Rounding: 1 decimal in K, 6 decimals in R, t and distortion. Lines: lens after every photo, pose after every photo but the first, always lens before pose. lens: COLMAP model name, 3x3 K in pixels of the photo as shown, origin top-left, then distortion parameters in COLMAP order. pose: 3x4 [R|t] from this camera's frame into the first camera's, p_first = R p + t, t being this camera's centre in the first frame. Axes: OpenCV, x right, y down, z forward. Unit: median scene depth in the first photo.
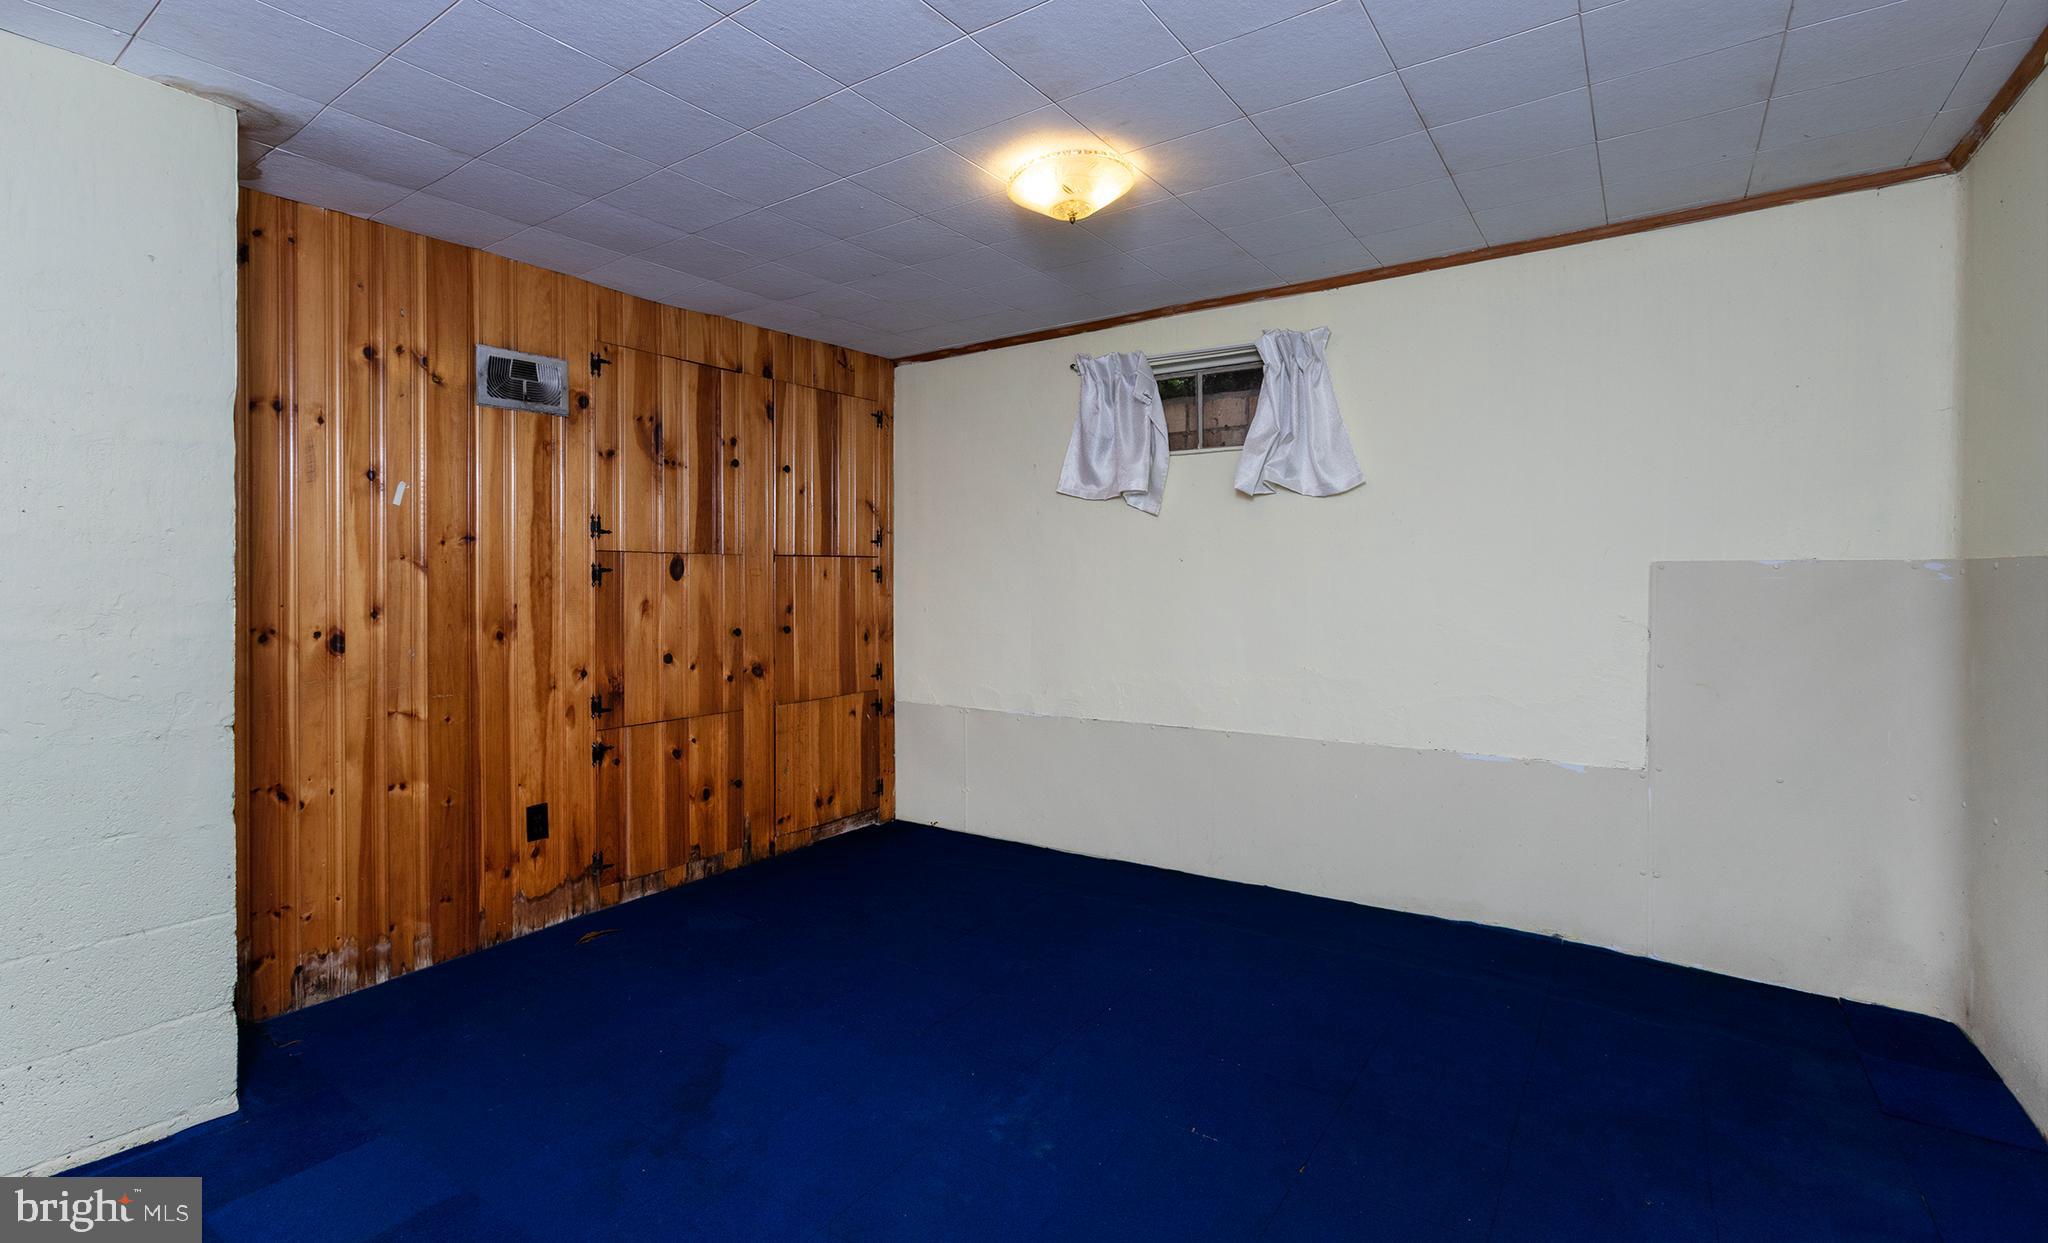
lens RADIAL K [[915.5, 0, 1021.2], [0, 915.5, 590.4], [0, 0, 1]] dist [-0.002039, -0.000102]
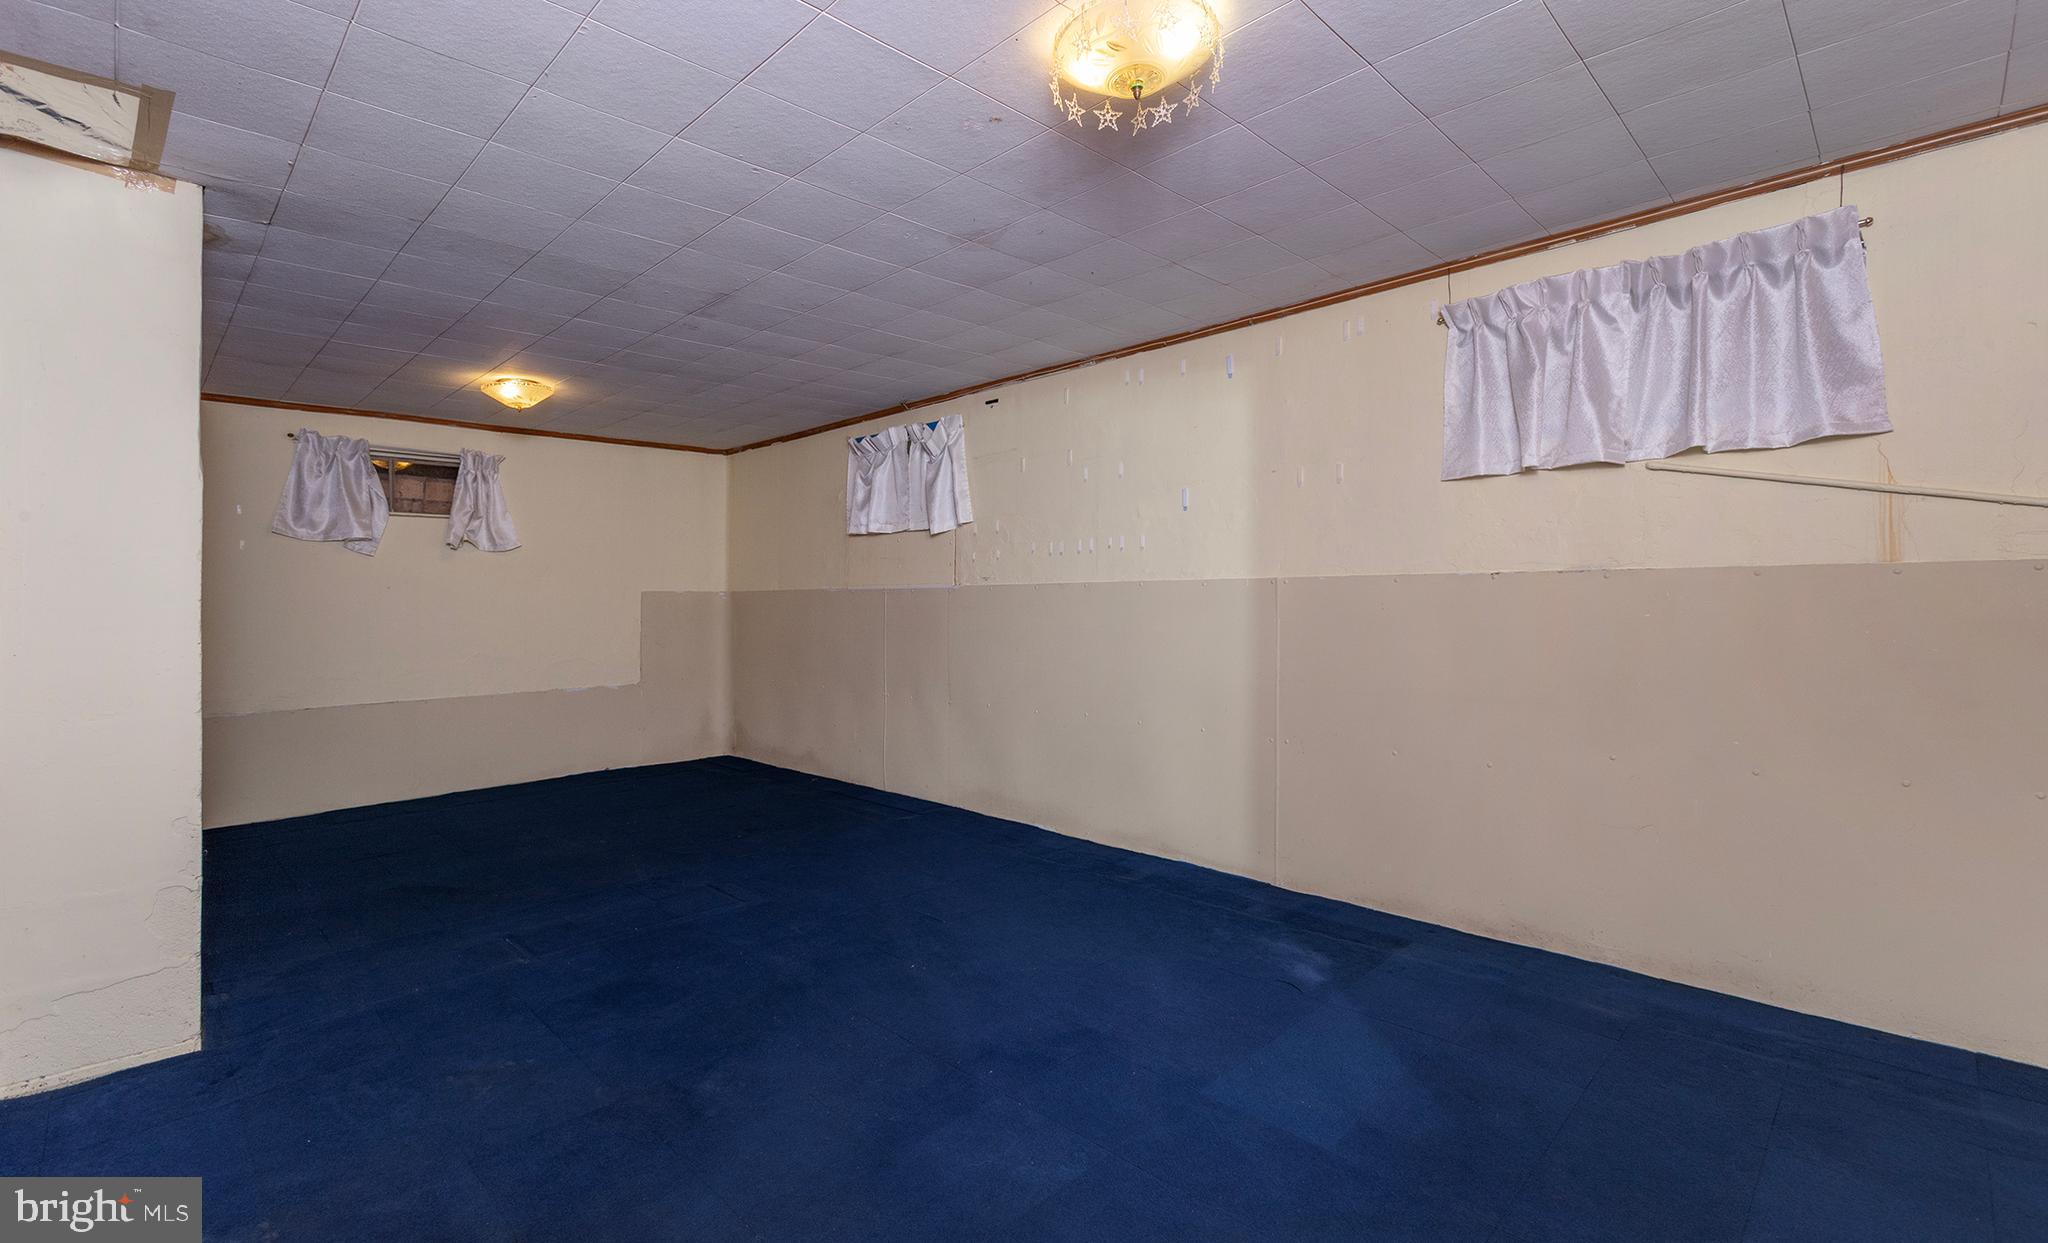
lens RADIAL K [[915.5, 0, 1021.2], [0, 915.5, 590.4], [0, 0, 1]] dist [-0.002039, -0.000102]
pose [[0.127153, 0.008822, 0.991844, -1.246892], [0.017490, 0.999785, -0.011135, 0.007163], [-0.991729, 0.018763, 0.126972, -0.196019]]
